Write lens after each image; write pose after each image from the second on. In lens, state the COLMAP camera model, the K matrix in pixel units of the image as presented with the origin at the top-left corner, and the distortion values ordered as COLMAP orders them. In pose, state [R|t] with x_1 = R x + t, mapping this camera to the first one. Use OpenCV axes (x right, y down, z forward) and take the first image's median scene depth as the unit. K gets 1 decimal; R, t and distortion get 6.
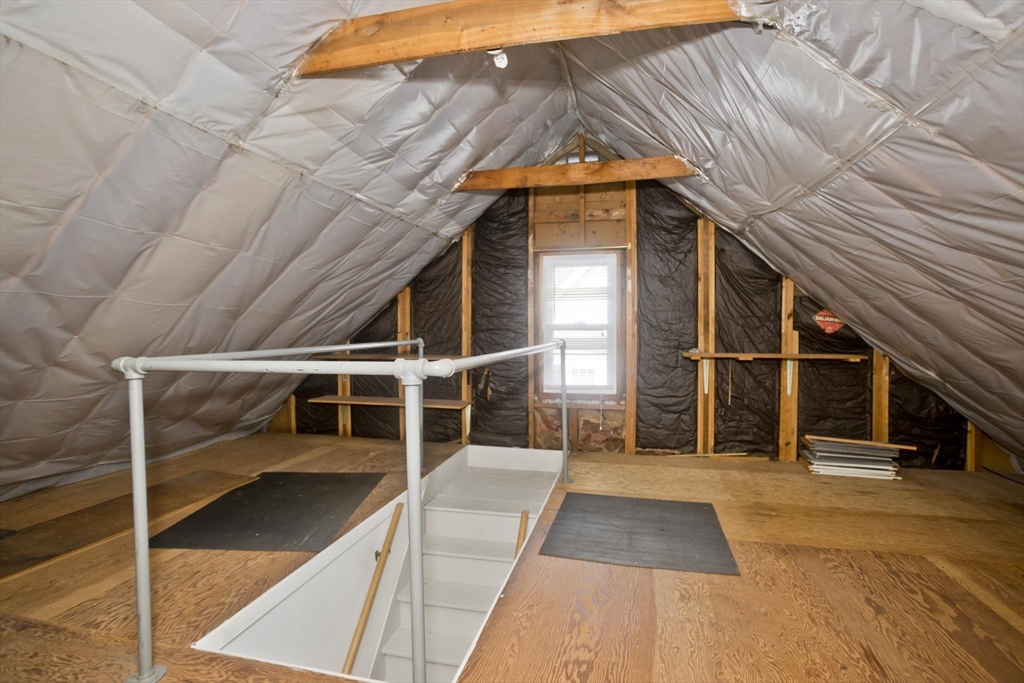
lens RADIAL K [[489.8, 0, 513.1], [0, 489.8, 335.6], [0, 0, 1]] dist [-0.053943, 0.029596]
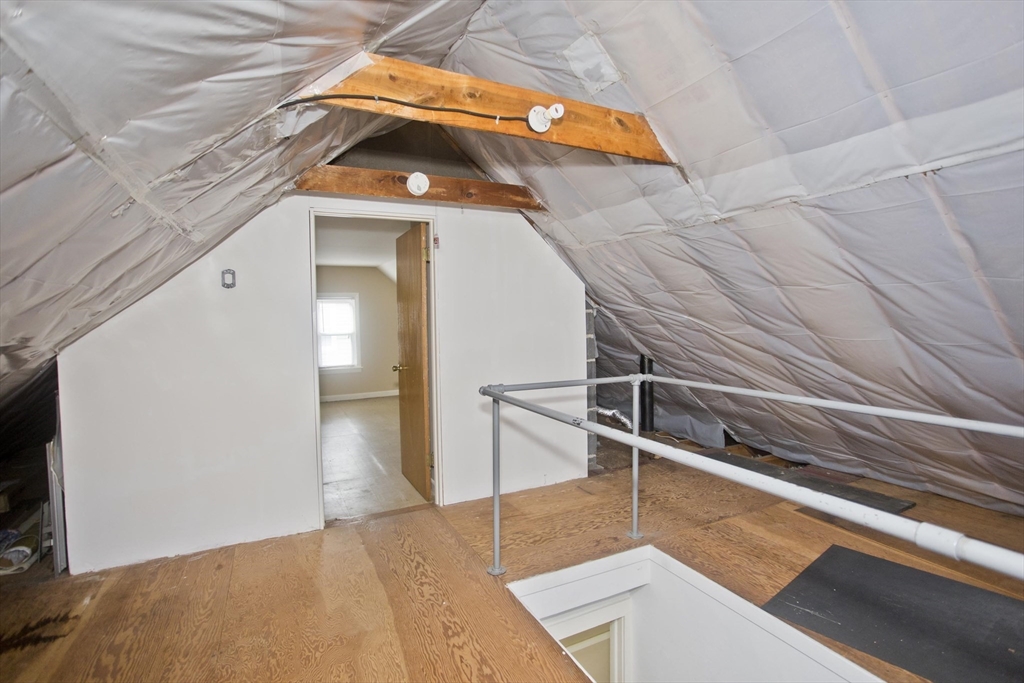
lens RADIAL K [[489.8, 0, 513.1], [0, 489.8, 335.6], [0, 0, 1]] dist [-0.053943, 0.029596]
pose [[-0.762907, 0.038590, -0.645355, 0.692539], [0.004810, 0.998528, 0.054023, -0.172464], [0.646490, 0.038110, -0.761970, 1.717368]]
